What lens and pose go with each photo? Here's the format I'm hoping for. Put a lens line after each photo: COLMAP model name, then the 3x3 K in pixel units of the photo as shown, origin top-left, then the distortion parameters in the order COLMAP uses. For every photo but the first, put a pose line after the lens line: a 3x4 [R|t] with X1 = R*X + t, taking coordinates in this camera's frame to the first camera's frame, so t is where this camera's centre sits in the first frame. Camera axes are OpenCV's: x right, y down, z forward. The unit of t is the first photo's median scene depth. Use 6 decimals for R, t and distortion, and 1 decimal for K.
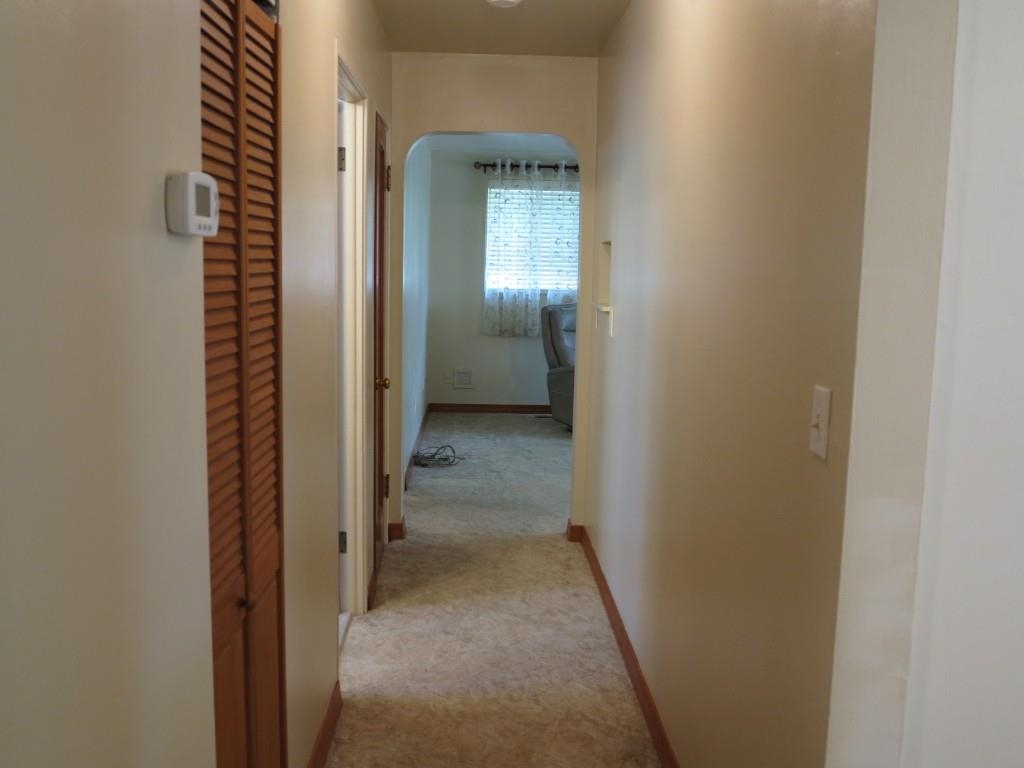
lens RADIAL K [[1044.3, 0, 509.3], [0, 1044.3, 386.3], [0, 0, 1]] dist [-0.050682, 0.000000]
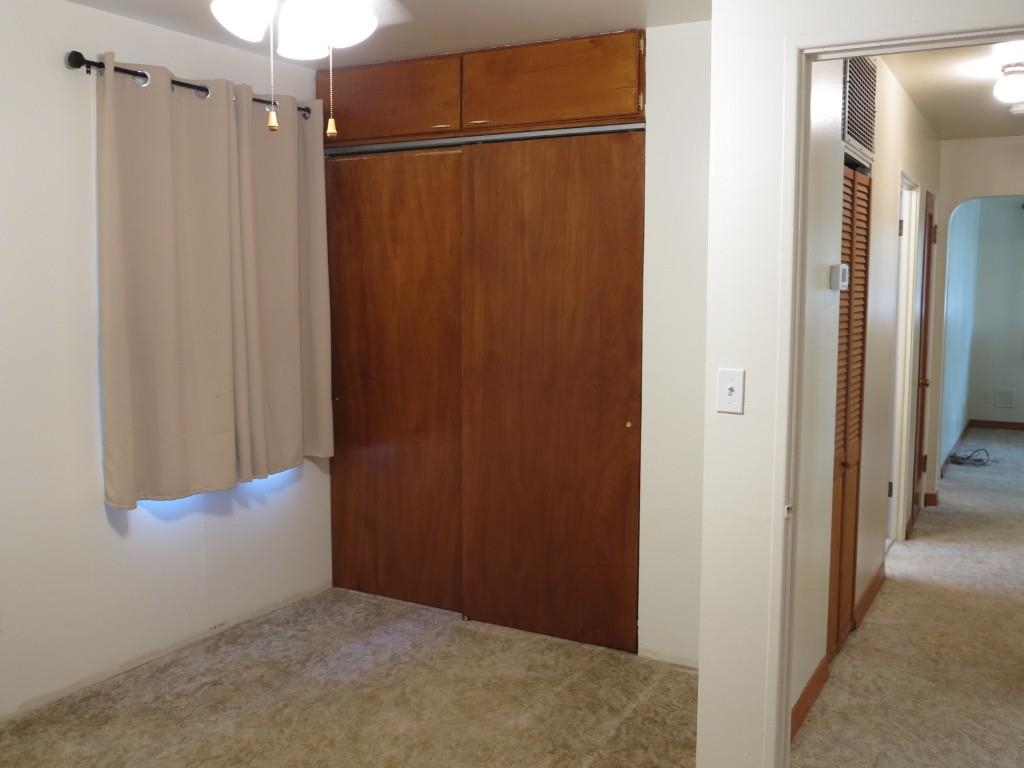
lens RADIAL K [[948.0, 0, 491.2], [0, 948.0, 397.9], [0, 0, 1]] dist [-0.052605, 0.000000]
pose [[0.847614, 0.038948, -0.529182, 0.053039], [-0.044391, 0.999011, 0.002425, 0.040887], [0.528753, 0.021435, 0.848505, -0.380478]]
